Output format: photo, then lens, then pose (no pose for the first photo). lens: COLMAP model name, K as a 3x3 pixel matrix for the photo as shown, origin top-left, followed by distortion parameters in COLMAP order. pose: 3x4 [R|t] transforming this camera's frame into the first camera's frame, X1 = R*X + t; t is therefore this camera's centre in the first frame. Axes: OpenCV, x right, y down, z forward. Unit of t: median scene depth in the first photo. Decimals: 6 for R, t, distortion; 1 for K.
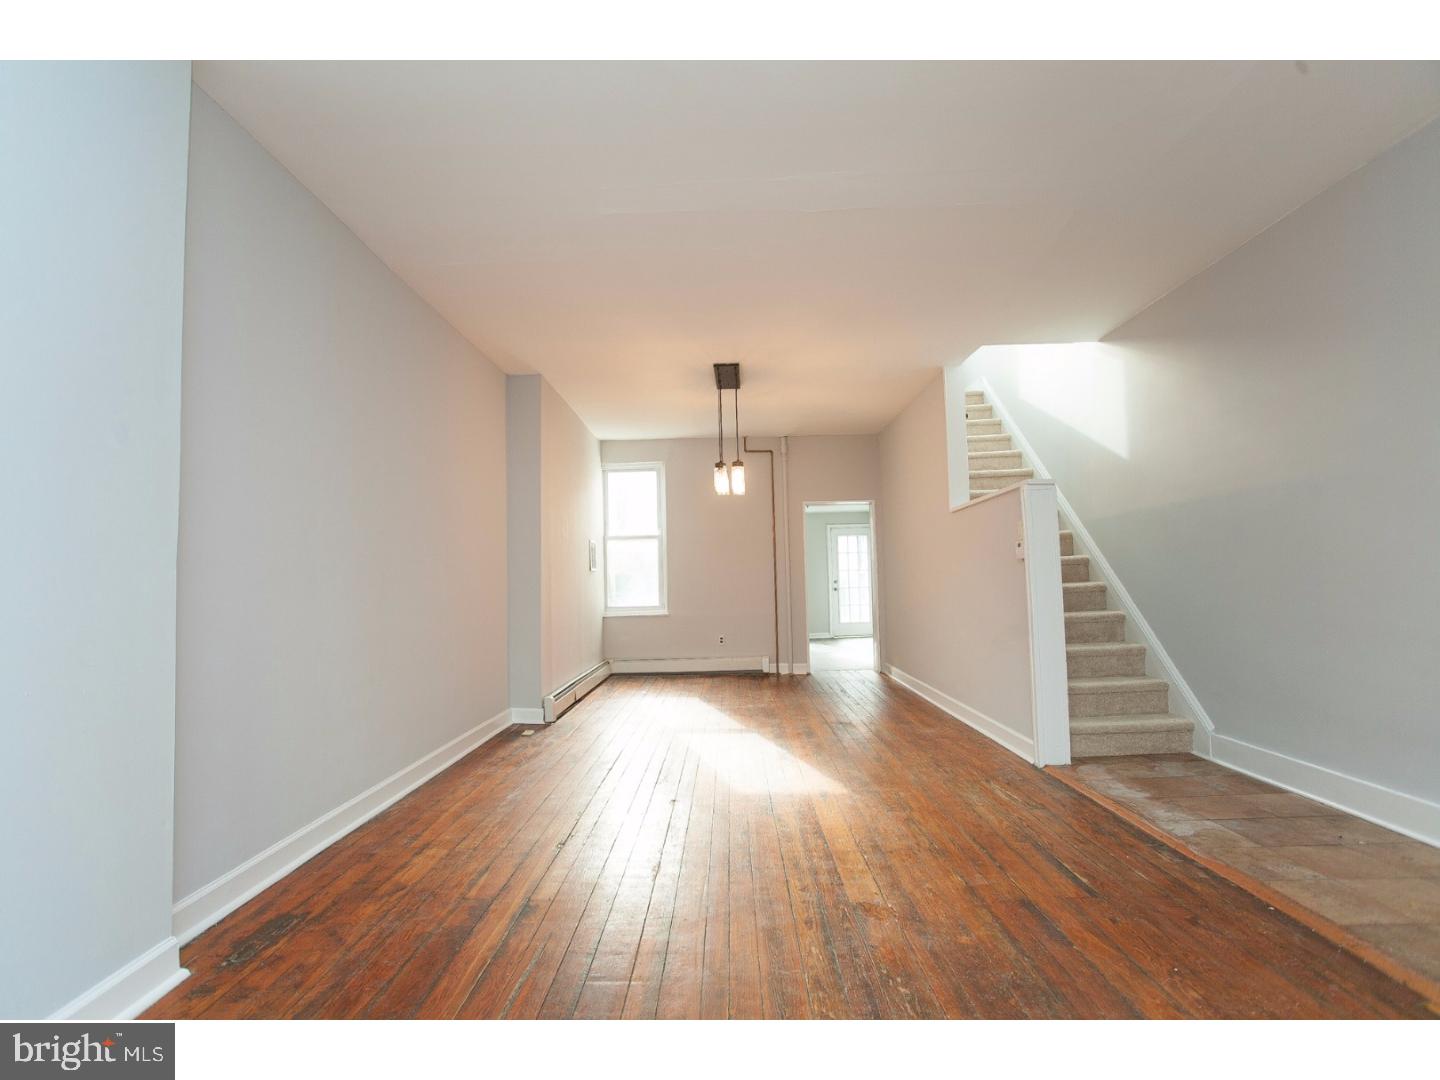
lens RADIAL K [[697.6, 0, 707.4], [0, 697.6, 542.8], [0, 0, 1]] dist [-0.077226, 0.035444]
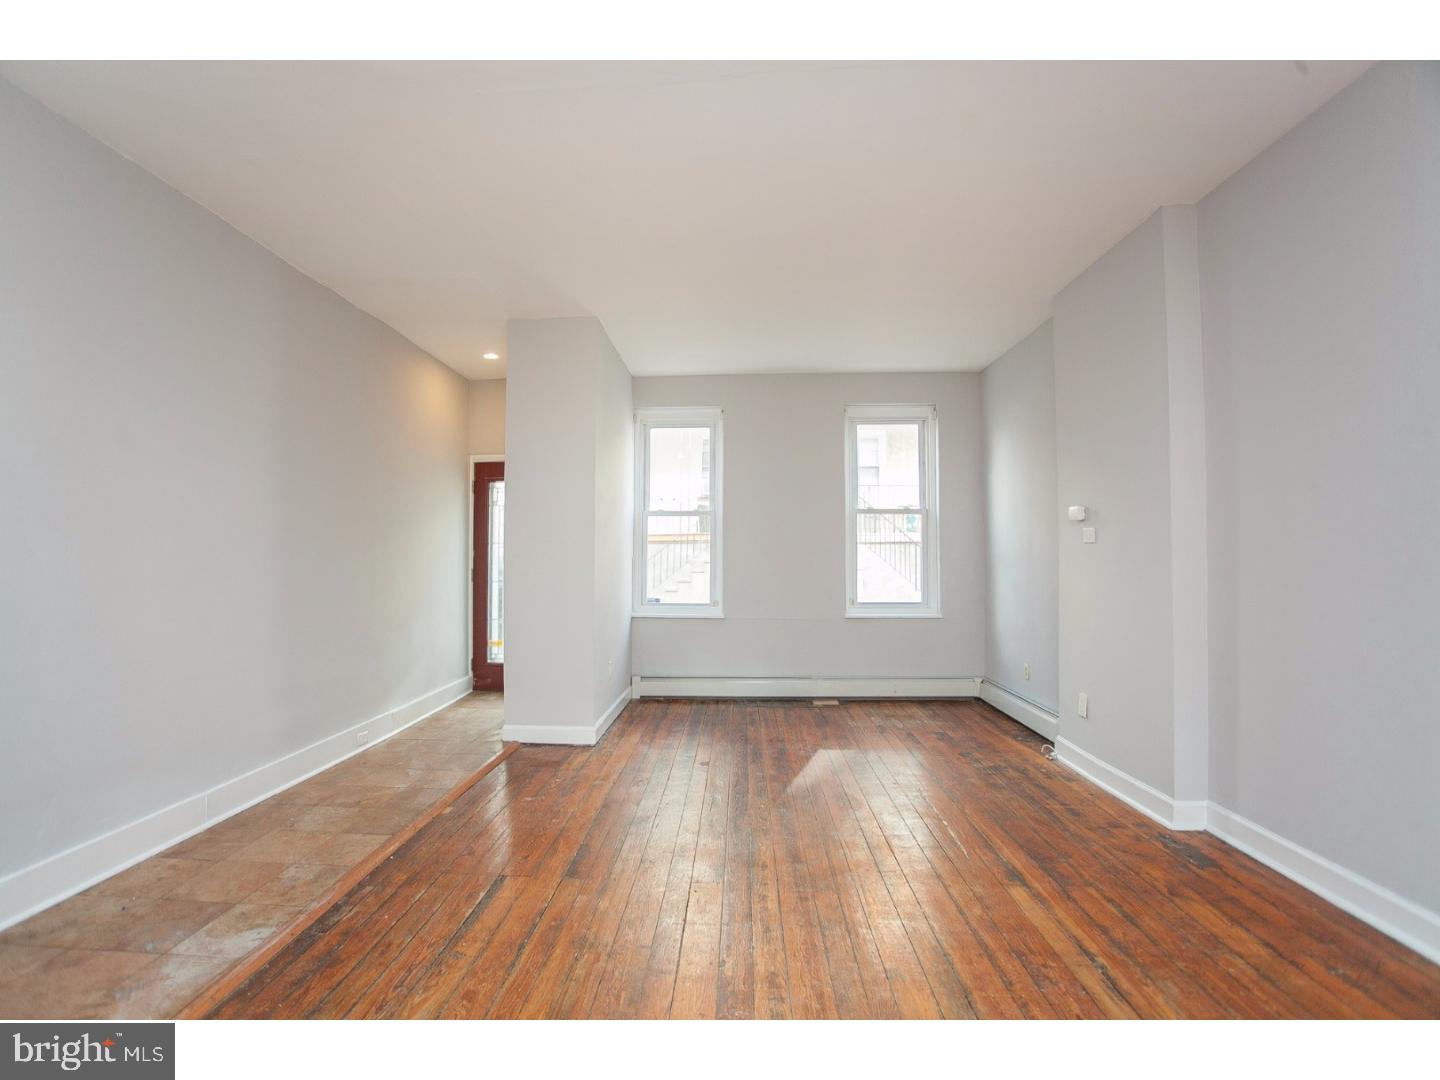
lens RADIAL K [[692.3, 0, 703.4], [0, 692.3, 540.2], [0, 0, 1]] dist [-0.063157, 0.024684]
pose [[-0.999379, 0.026318, 0.023442, 0.153384], [0.024348, 0.996441, -0.080701, 0.051027], [-0.025483, -0.080080, -0.996463, 1.632887]]
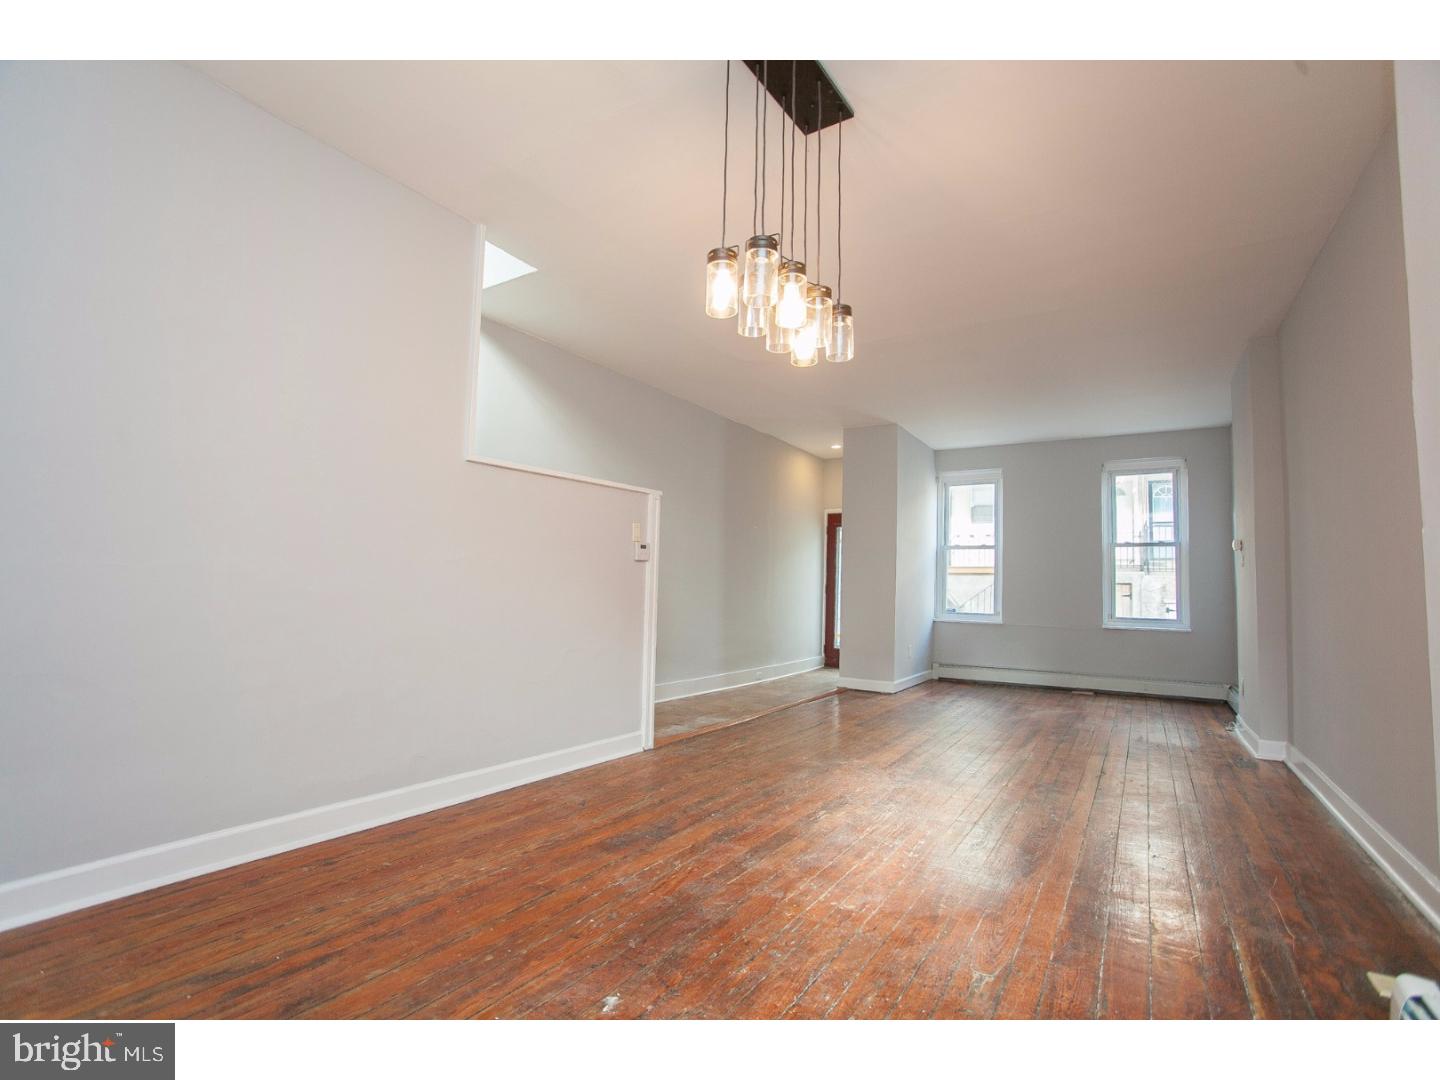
lens RADIAL K [[697.6, 0, 707.4], [0, 697.6, 542.8], [0, 0, 1]] dist [-0.077226, 0.035444]
pose [[-0.857355, 0.034835, 0.513545, -0.238663], [-0.034612, 0.991547, -0.125044, 0.169895], [-0.513560, -0.124982, -0.848903, 2.492841]]
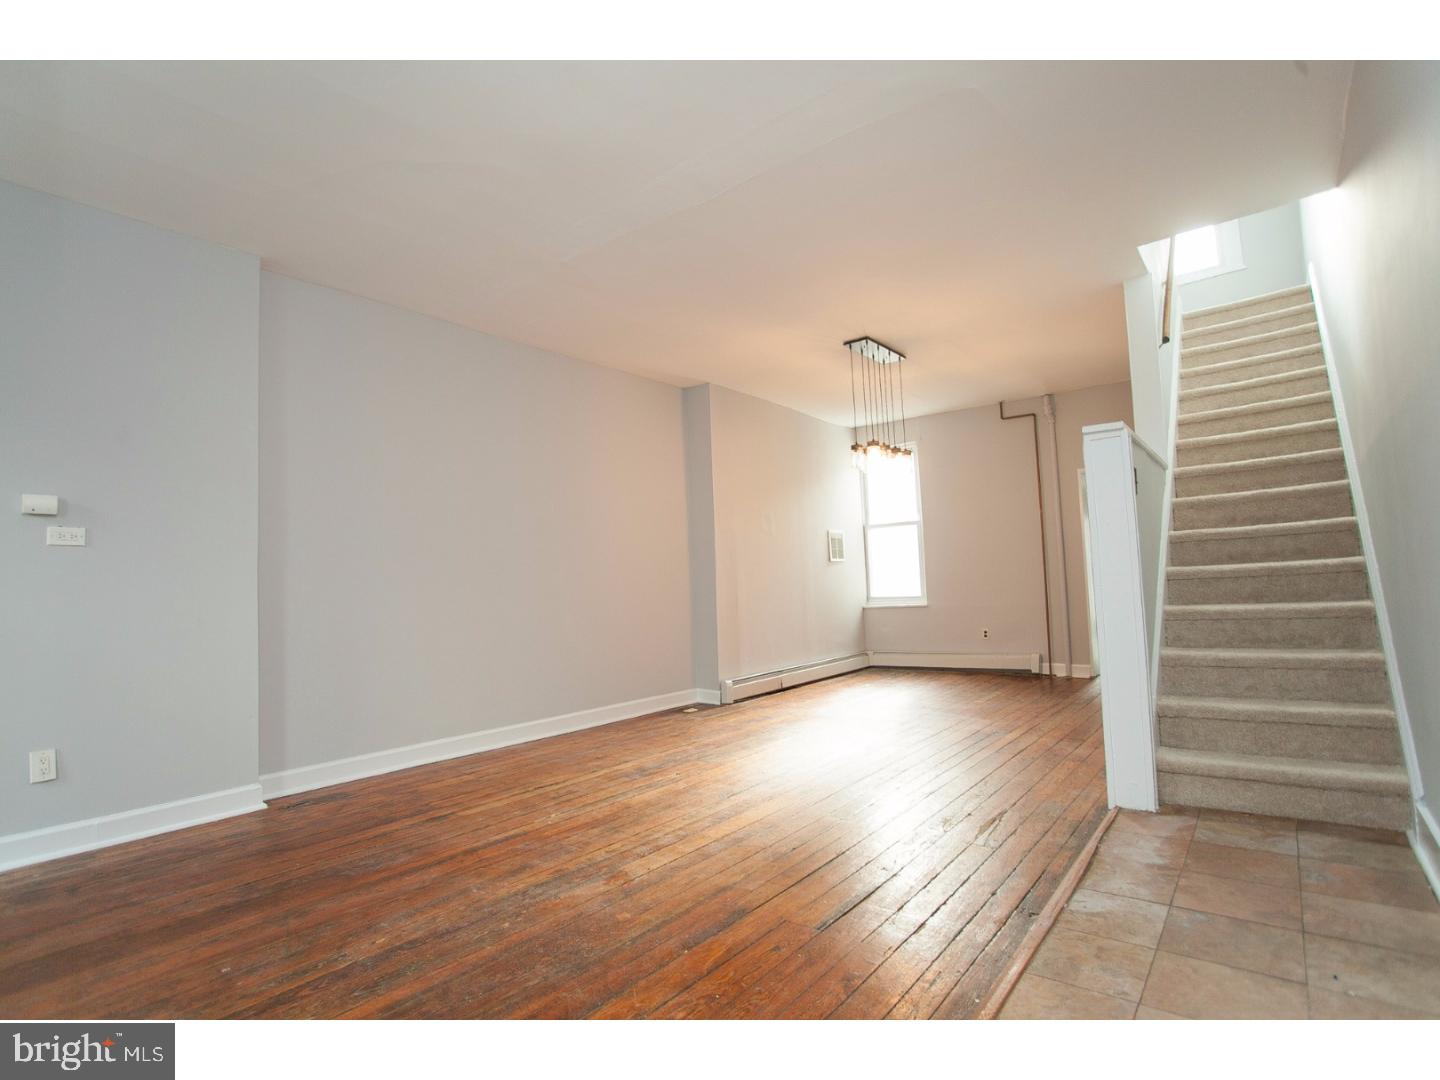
lens RADIAL K [[724.8, 0, 707.2], [0, 724.8, 544.1], [0, 0, 1]] dist [-0.070436, 0.030375]
pose [[0.800033, -0.044143, -0.598329, 0.777510], [0.053444, 0.998568, -0.002212, 0.020974], [0.597570, -0.030207, 0.801247, 0.152938]]
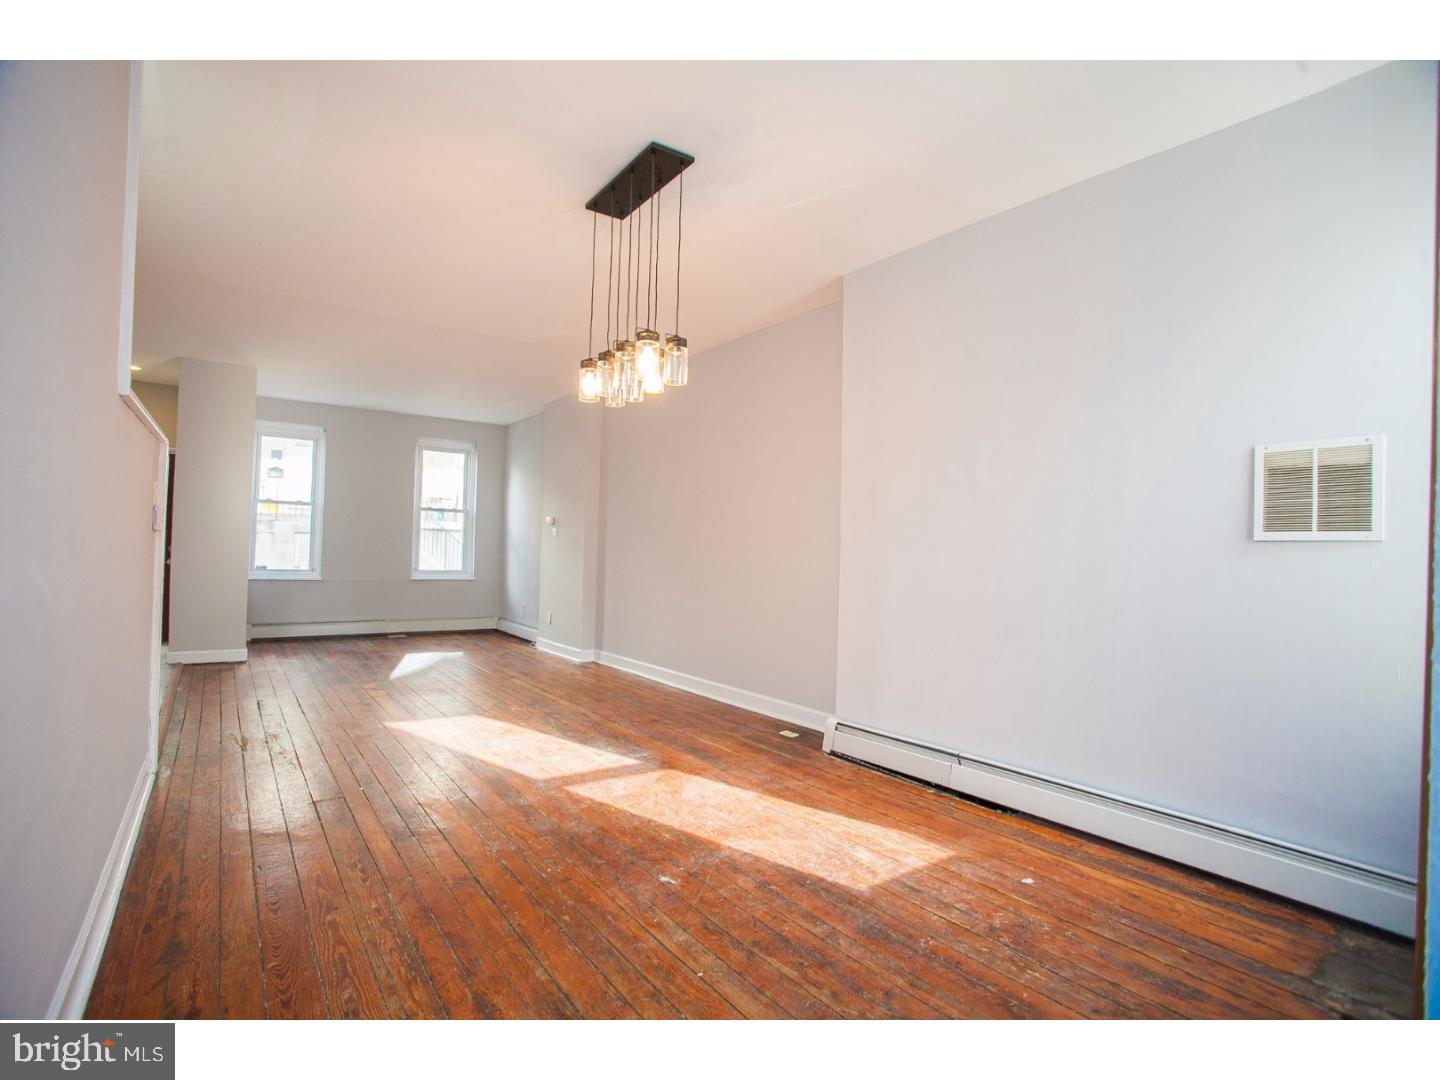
lens RADIAL K [[692.3, 0, 703.4], [0, 692.3, 540.2], [0, 0, 1]] dist [-0.063157, 0.024684]
pose [[-0.793857, -0.006044, -0.608075, 0.574686], [0.026735, 0.998637, -0.044829, 0.116360], [0.607517, -0.051845, -0.792613, 2.692987]]
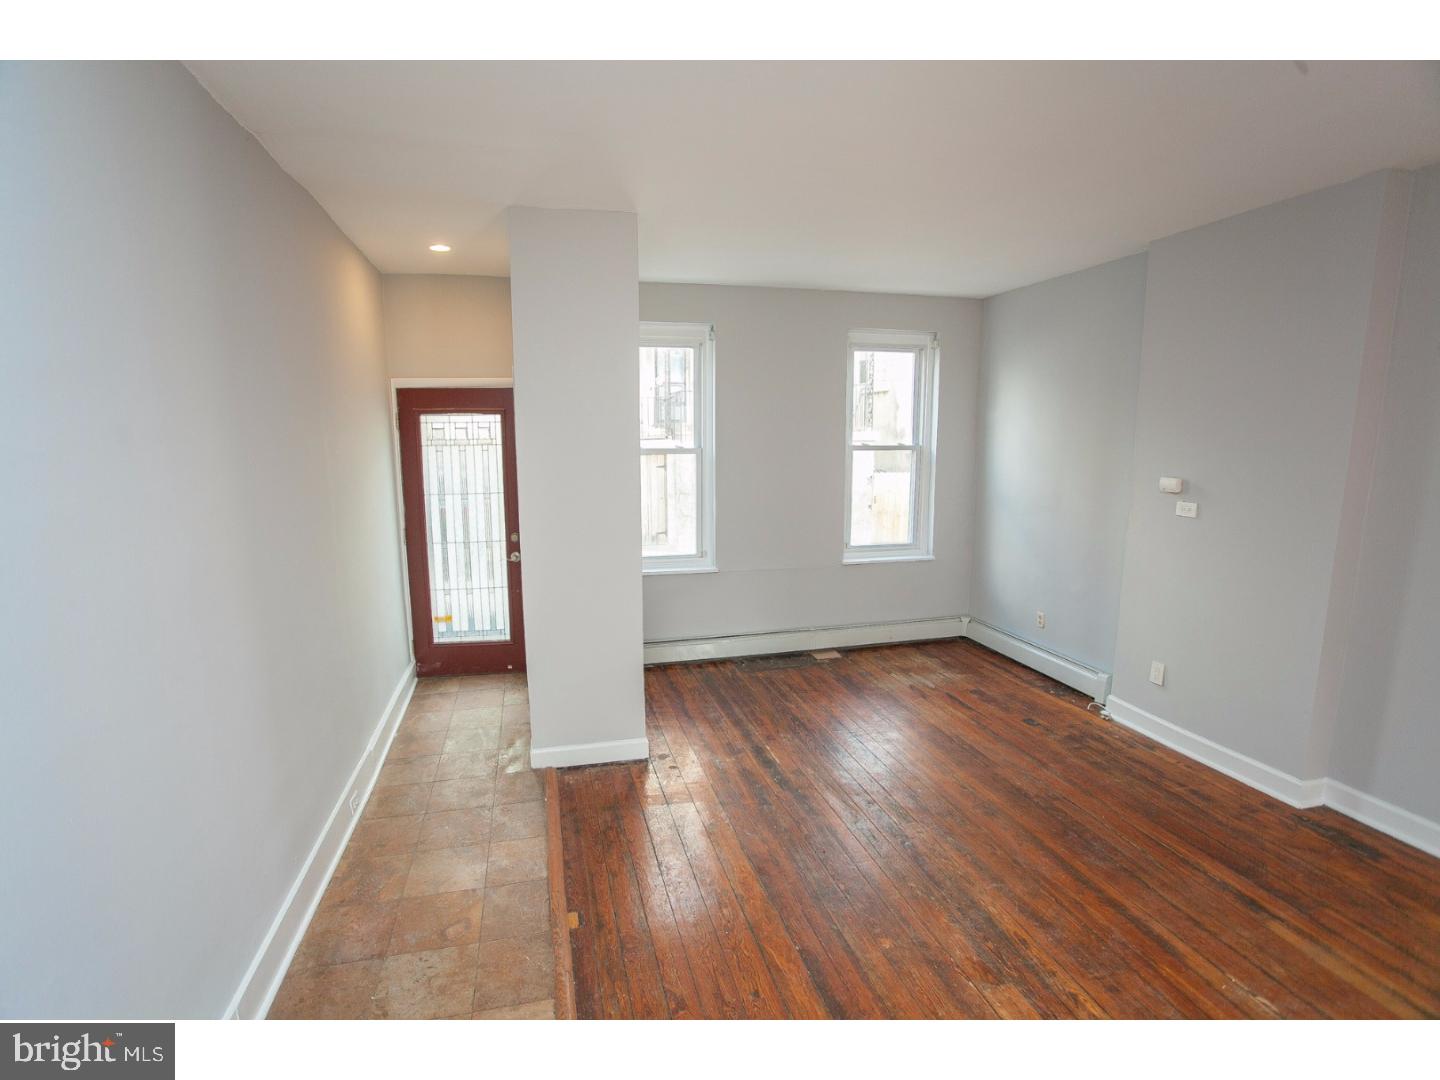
lens RADIAL K [[692.3, 0, 703.4], [0, 692.3, 540.2], [0, 0, 1]] dist [-0.063157, 0.024684]
pose [[-0.961866, 0.071280, -0.264068, 0.627302], [0.043778, 0.993120, 0.108610, -0.152560], [0.269993, 0.092908, -0.958369, 1.313951]]
